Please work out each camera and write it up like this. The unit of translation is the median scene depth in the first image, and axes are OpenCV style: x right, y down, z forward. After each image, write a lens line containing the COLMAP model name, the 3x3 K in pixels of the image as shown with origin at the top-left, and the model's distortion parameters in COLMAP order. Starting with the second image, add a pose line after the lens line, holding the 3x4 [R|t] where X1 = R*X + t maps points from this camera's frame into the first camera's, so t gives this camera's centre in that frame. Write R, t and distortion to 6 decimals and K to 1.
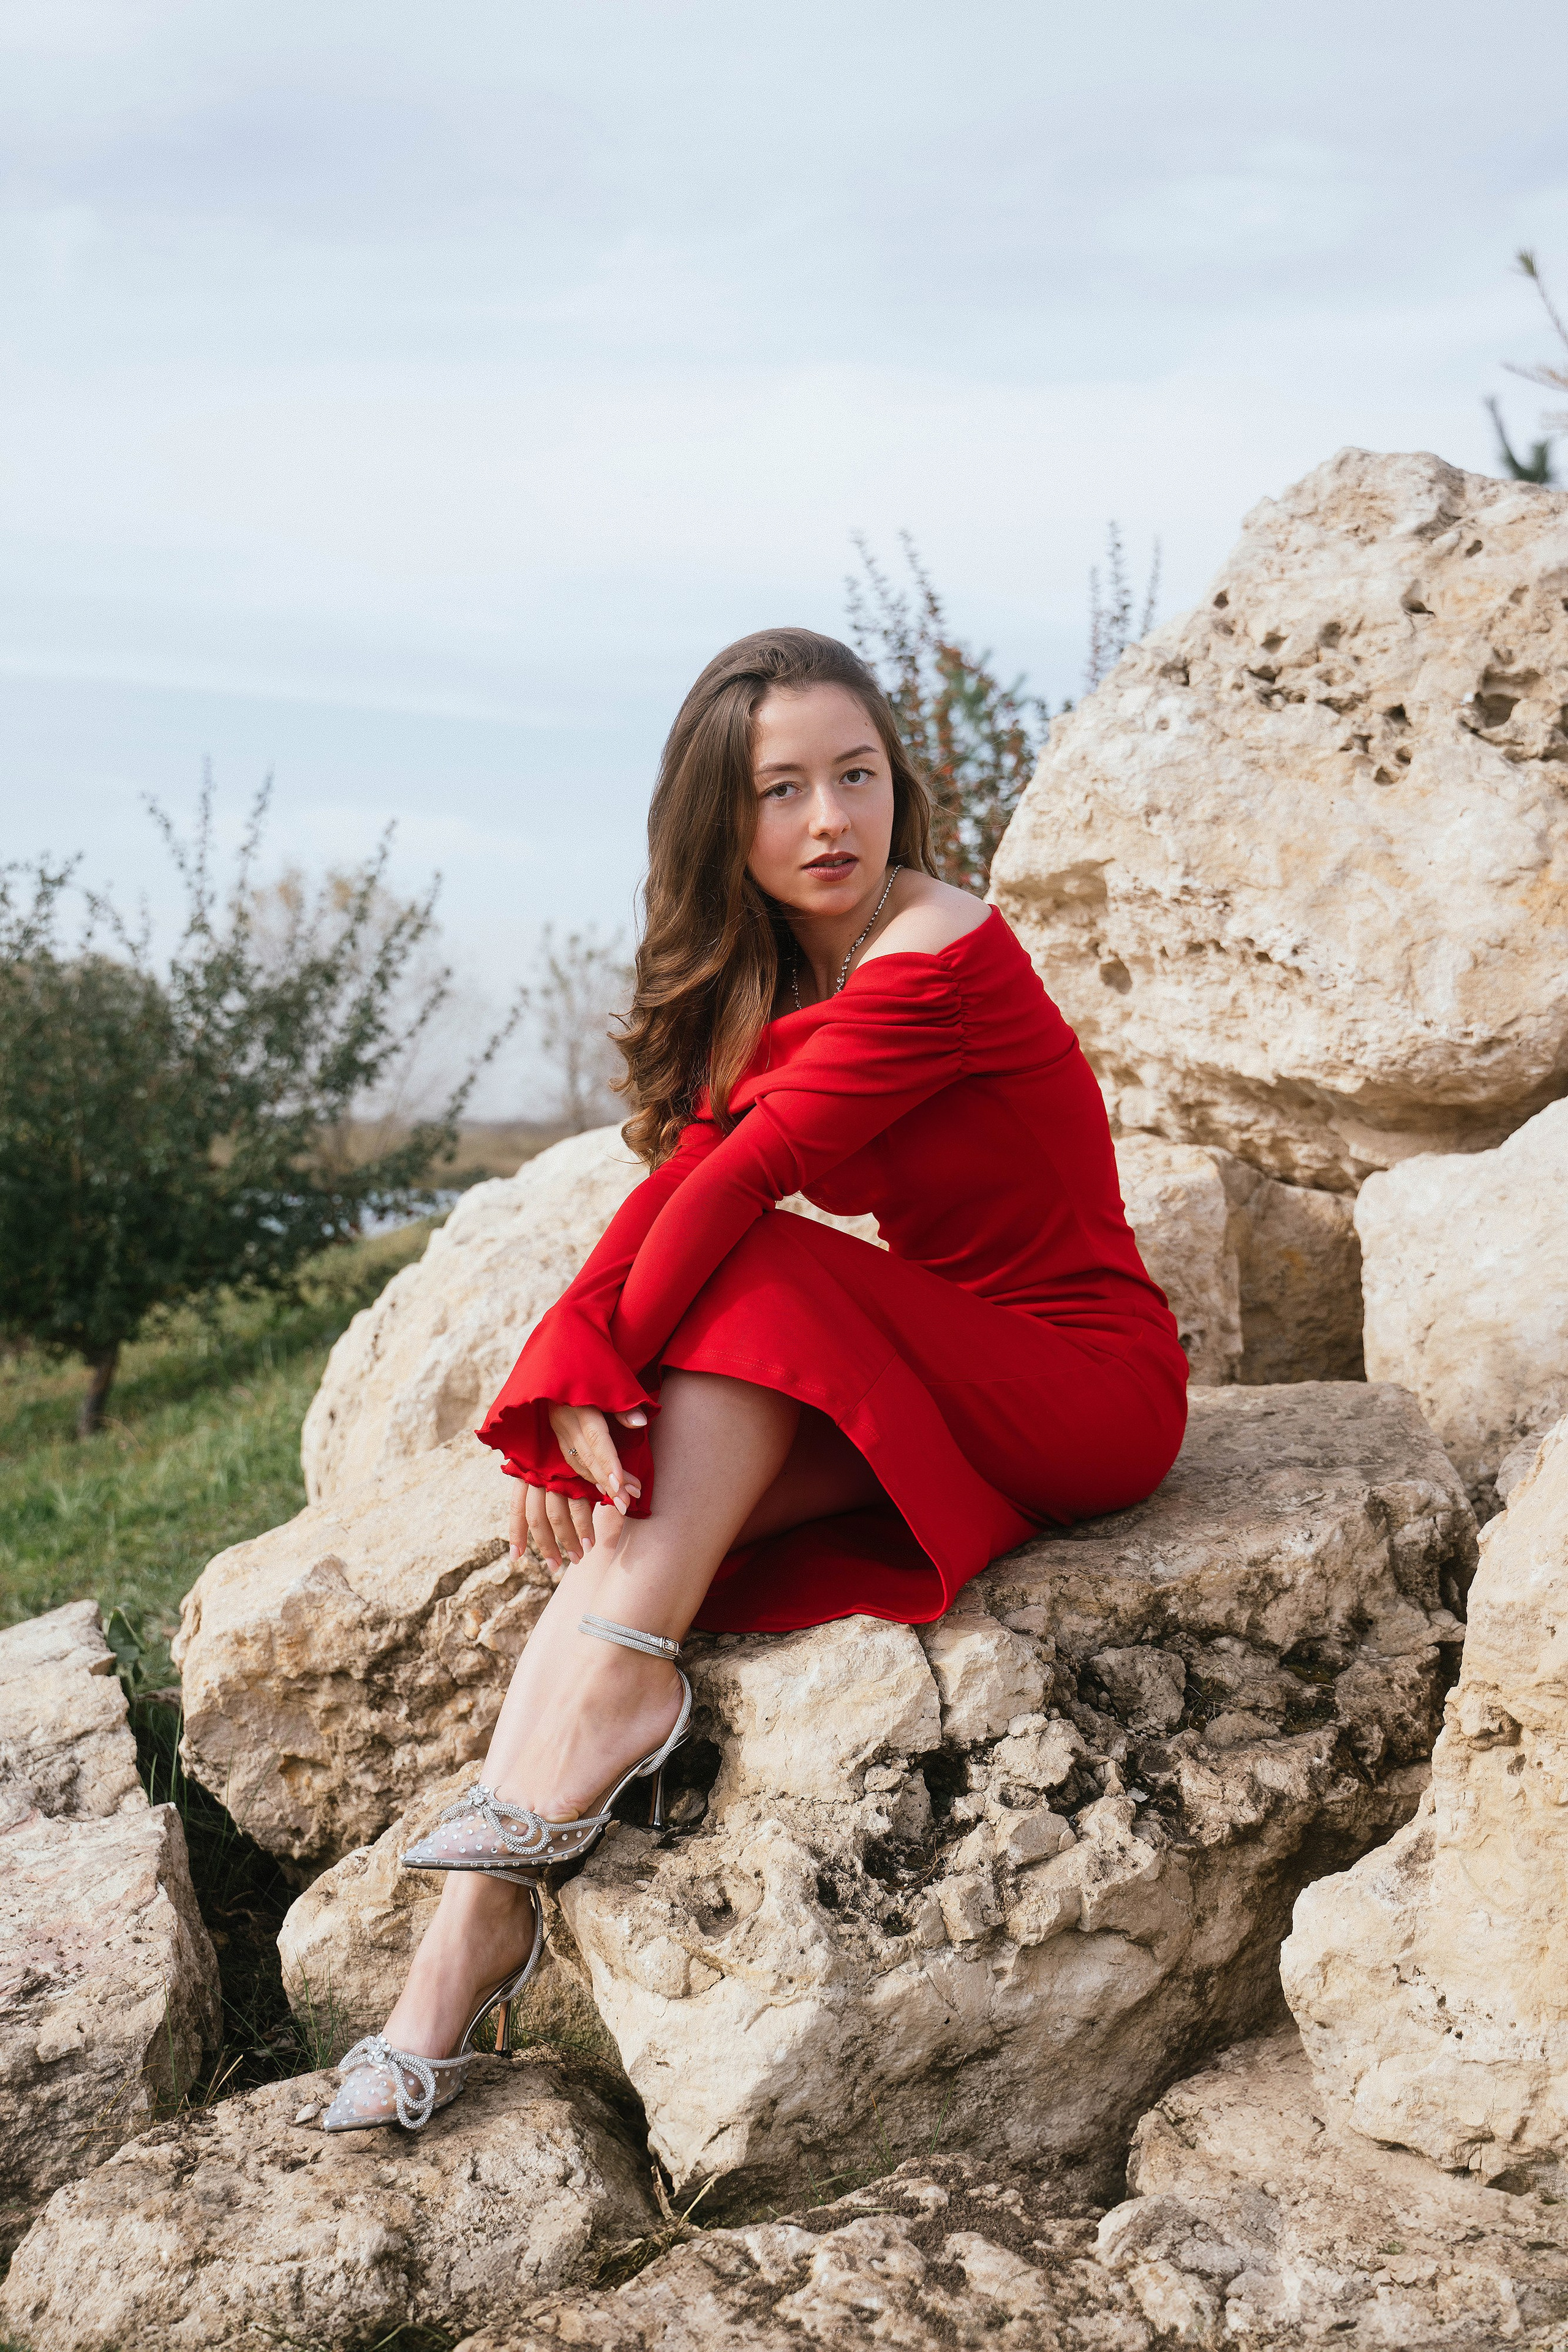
lens RADIAL K [[2691.7, 0, 789.8], [0, 2691.7, 1179.5], [0, 0, 1]] dist [-0.011057, 0.000000]
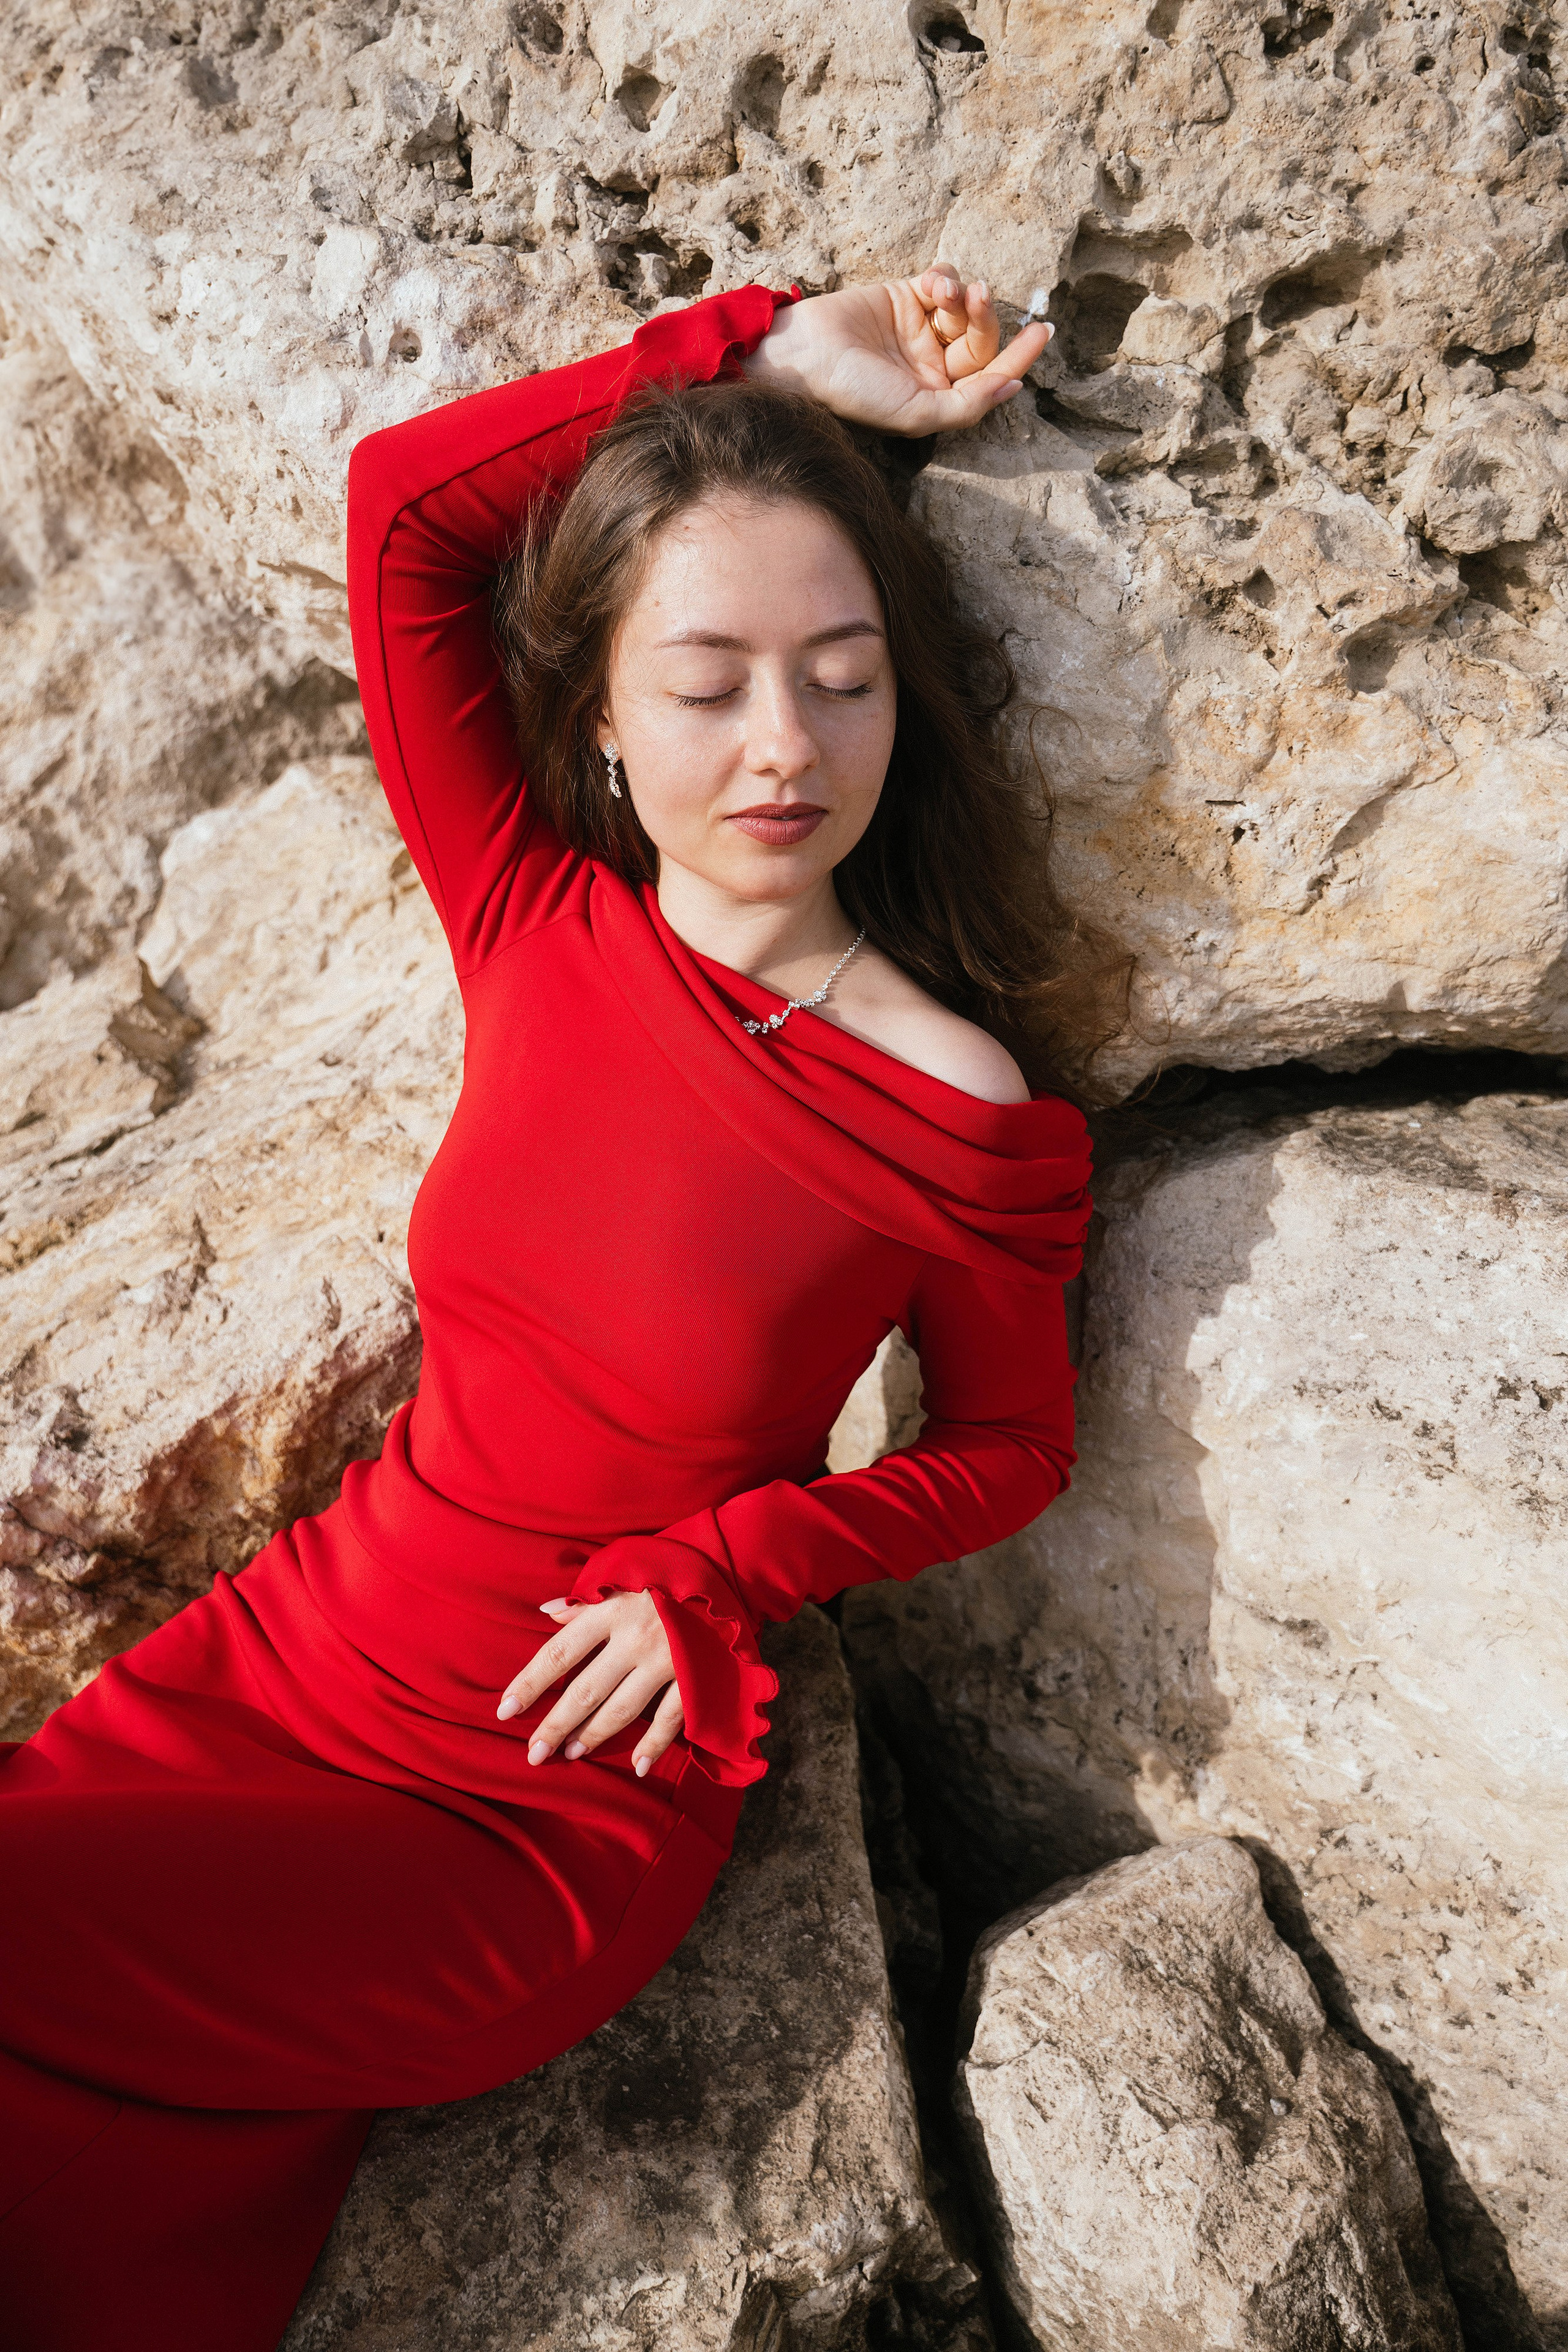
lens RADIAL K [[1995.8, 0, 788.7], [0, 1995.8, 1178.3], [0, 0, 1]] dist [0.110012, 0.013223]
pose [[0.990963, -0.078407, 0.108833, 0.164724], [0.002716, 0.822927, 0.568140, -0.268304], [-0.134108, -0.562710, 0.815704, 0.654061]]
